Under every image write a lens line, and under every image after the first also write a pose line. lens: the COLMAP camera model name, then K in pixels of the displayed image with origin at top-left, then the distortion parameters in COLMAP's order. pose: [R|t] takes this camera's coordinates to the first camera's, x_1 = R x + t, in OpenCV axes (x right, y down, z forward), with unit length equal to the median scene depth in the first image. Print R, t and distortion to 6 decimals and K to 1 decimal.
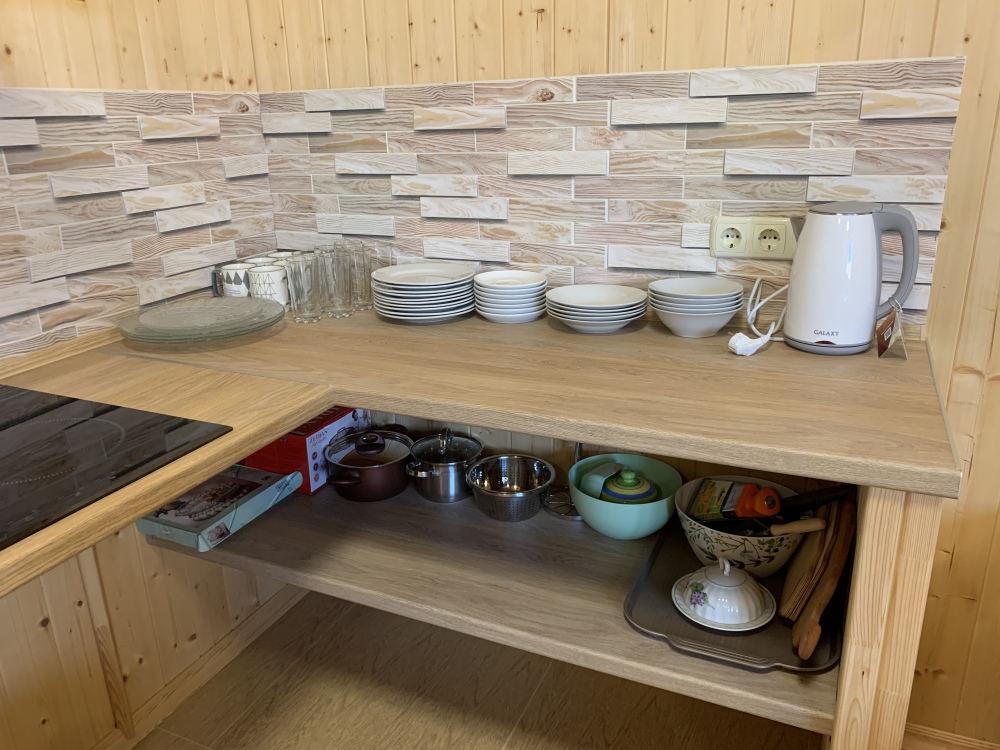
lens RADIAL K [[773.7, 0, 458.4], [0, 773.7, 373.5], [0, 0, 1]] dist [0.134958, -0.279893]
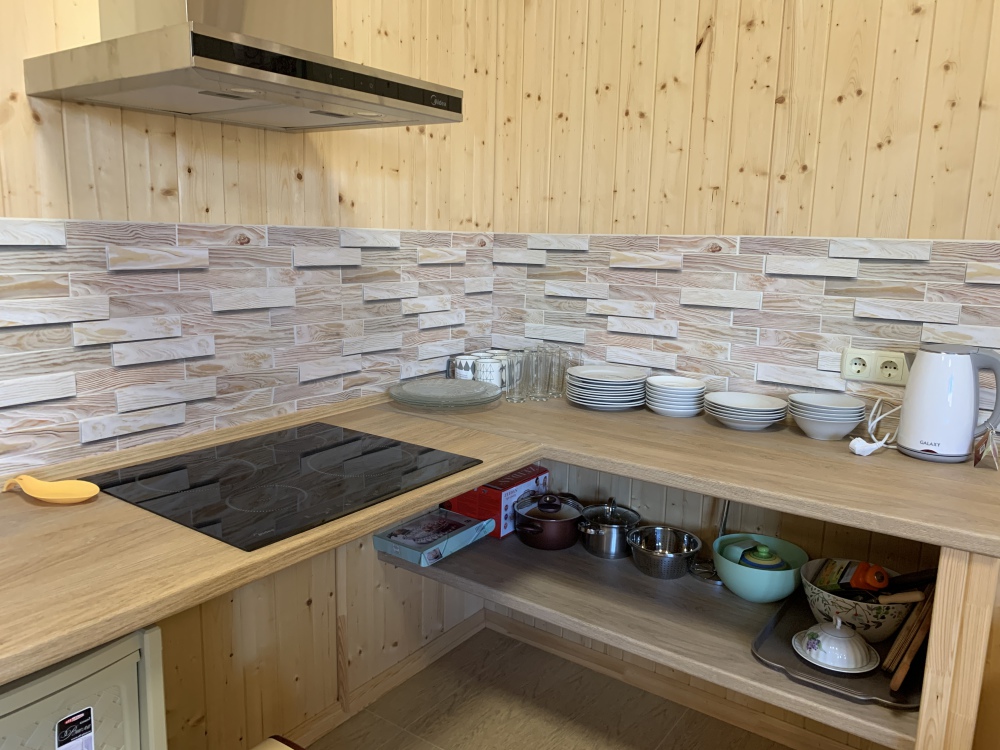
lens RADIAL K [[766.8, 0, 481.6], [0, 766.8, 388.4], [0, 0, 1]] dist [0.082857, -0.129655]
pose [[0.983816, 0.085833, -0.157282, -0.051695], [-0.104145, 0.988220, -0.112137, 0.067959], [0.145805, 0.126702, 0.981166, -0.315418]]
